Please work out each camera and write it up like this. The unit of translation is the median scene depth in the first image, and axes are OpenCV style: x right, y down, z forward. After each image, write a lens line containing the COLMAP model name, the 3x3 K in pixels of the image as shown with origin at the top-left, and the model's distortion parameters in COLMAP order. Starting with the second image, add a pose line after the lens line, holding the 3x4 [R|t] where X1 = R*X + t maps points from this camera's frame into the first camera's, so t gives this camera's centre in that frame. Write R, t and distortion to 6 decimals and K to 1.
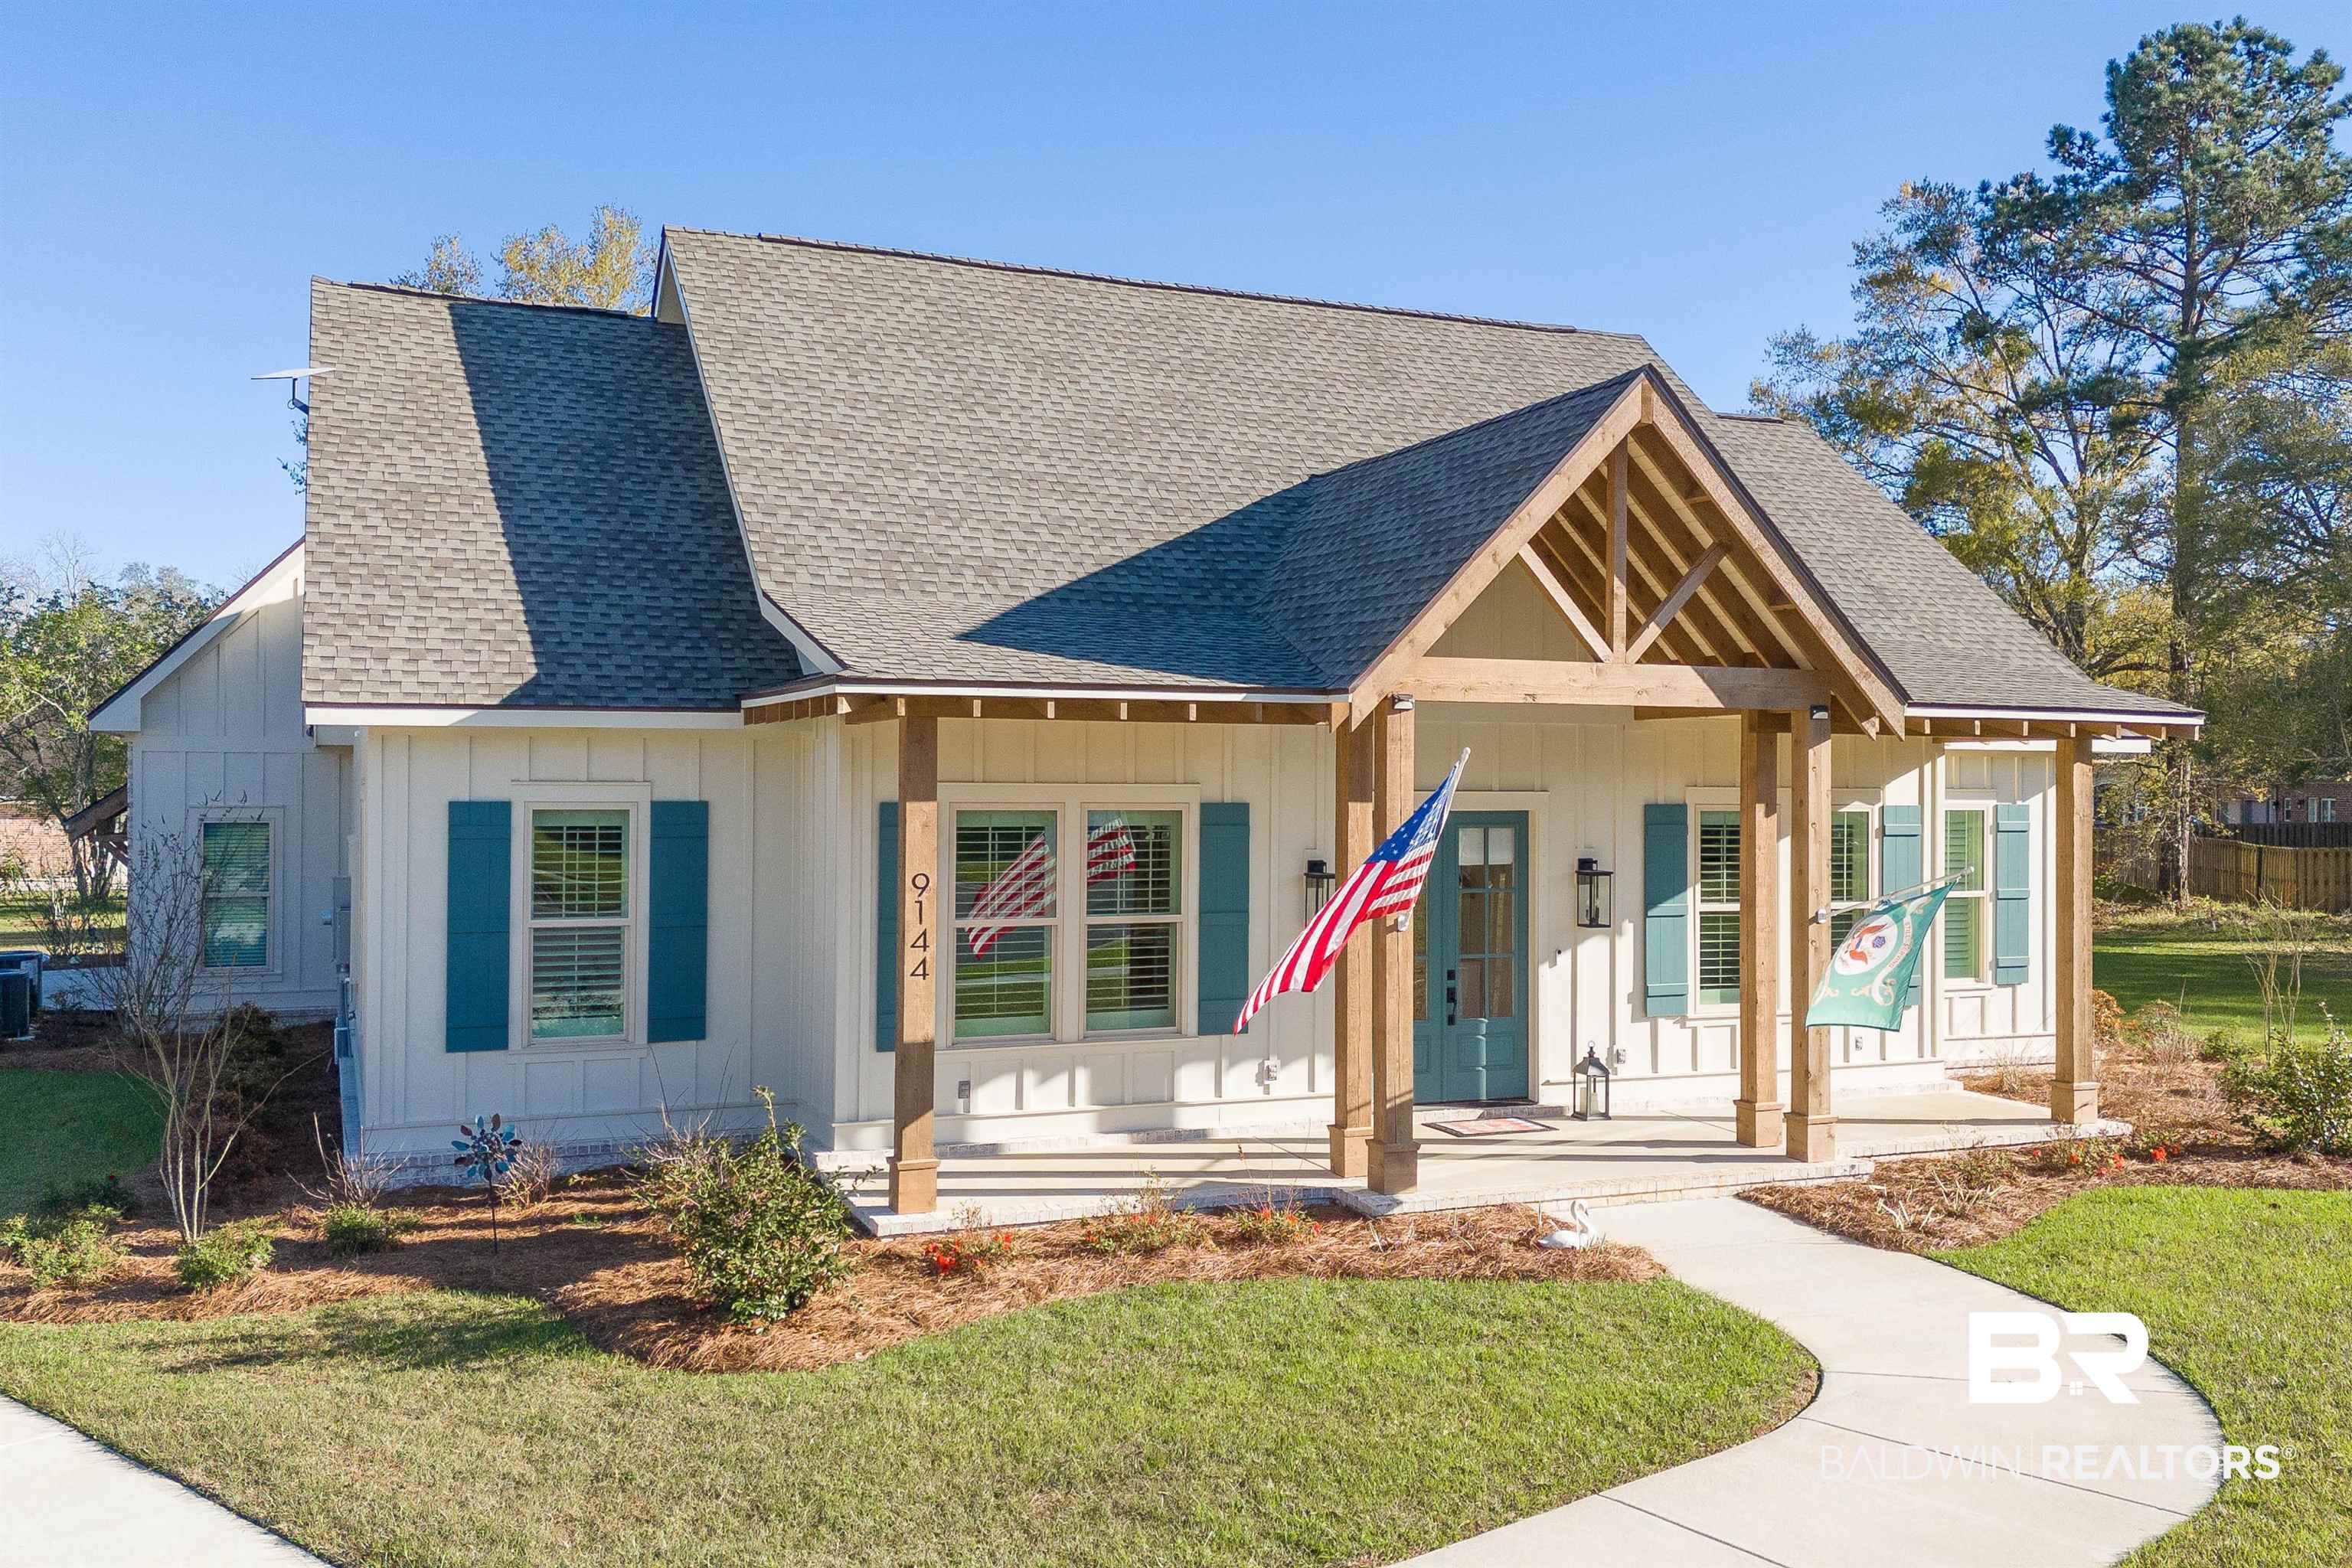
lens RADIAL K [[2119.1, 0, 1180.3], [0, 2119.1, 779.5], [0, 0, 1]] dist [0.085116, -0.072068]
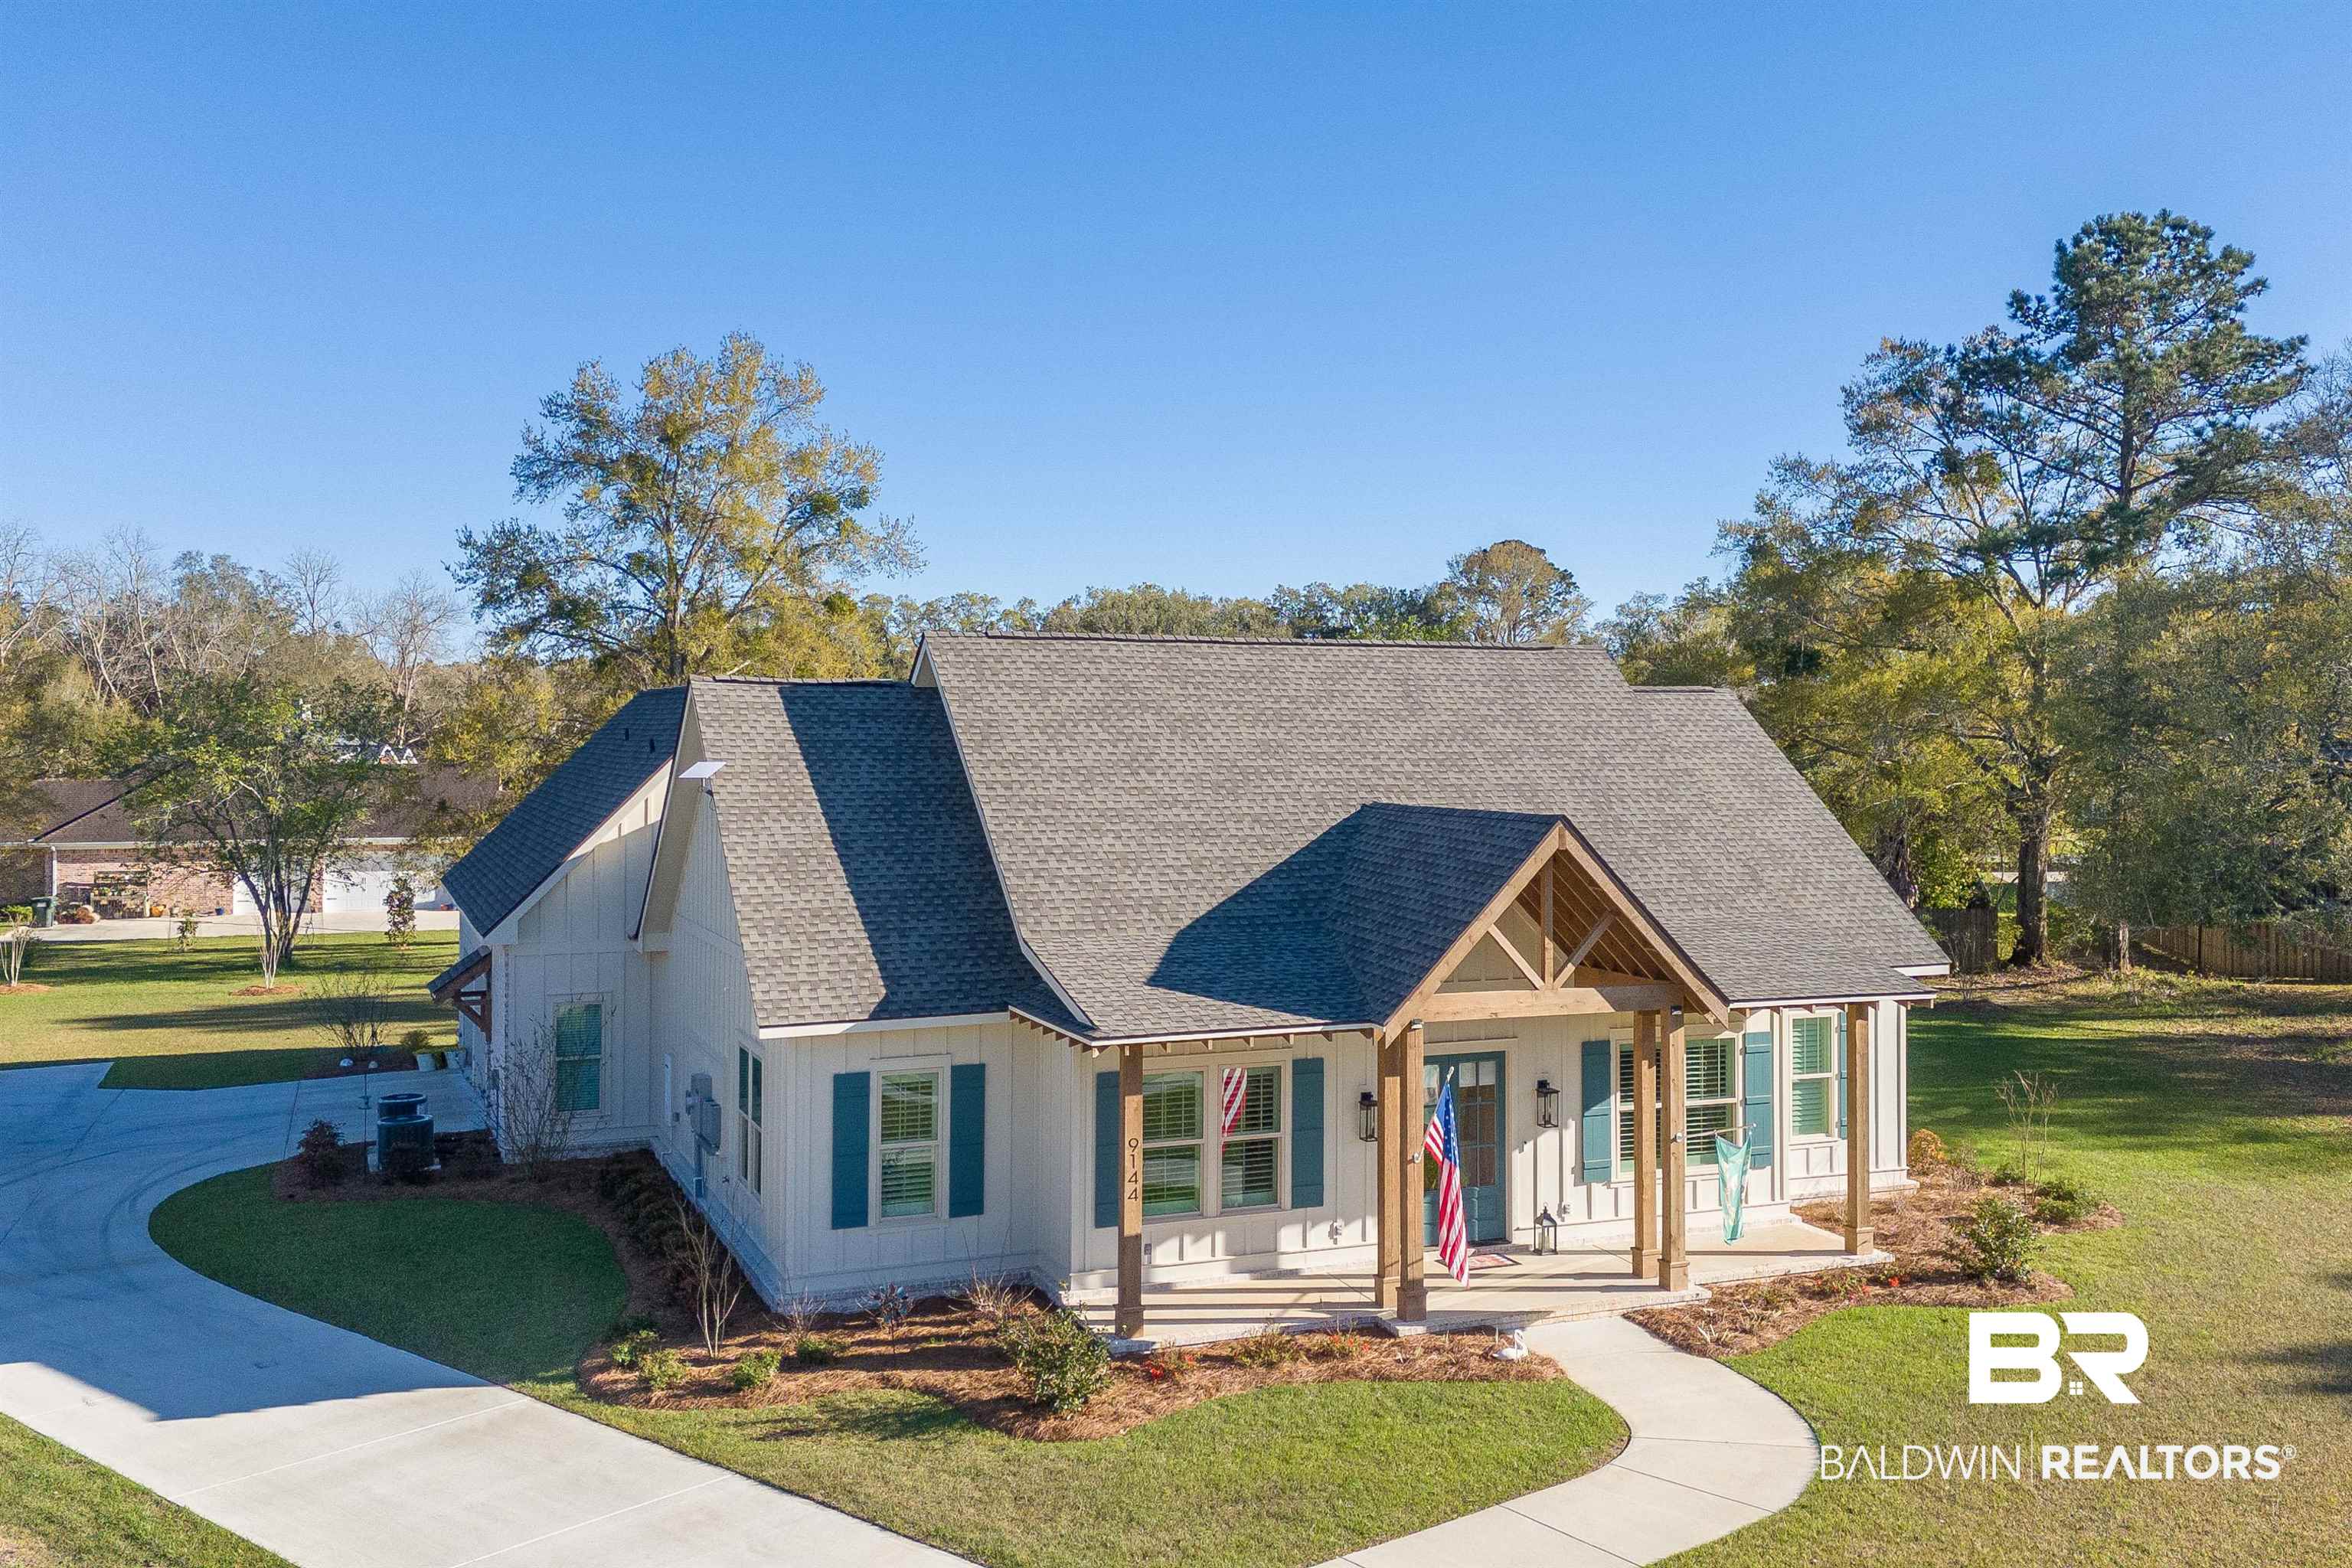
lens RADIAL K [[2119.1, 0, 1258.2], [0, 2119.1, 758.4], [0, 0, 1]] dist [0.085116, -0.072068]
pose [[0.999966, -0.002014, 0.007996, -0.029180], [0.002051, 0.999987, -0.004670, -0.210631], [-0.007987, 0.004686, 0.999957, -0.595083]]
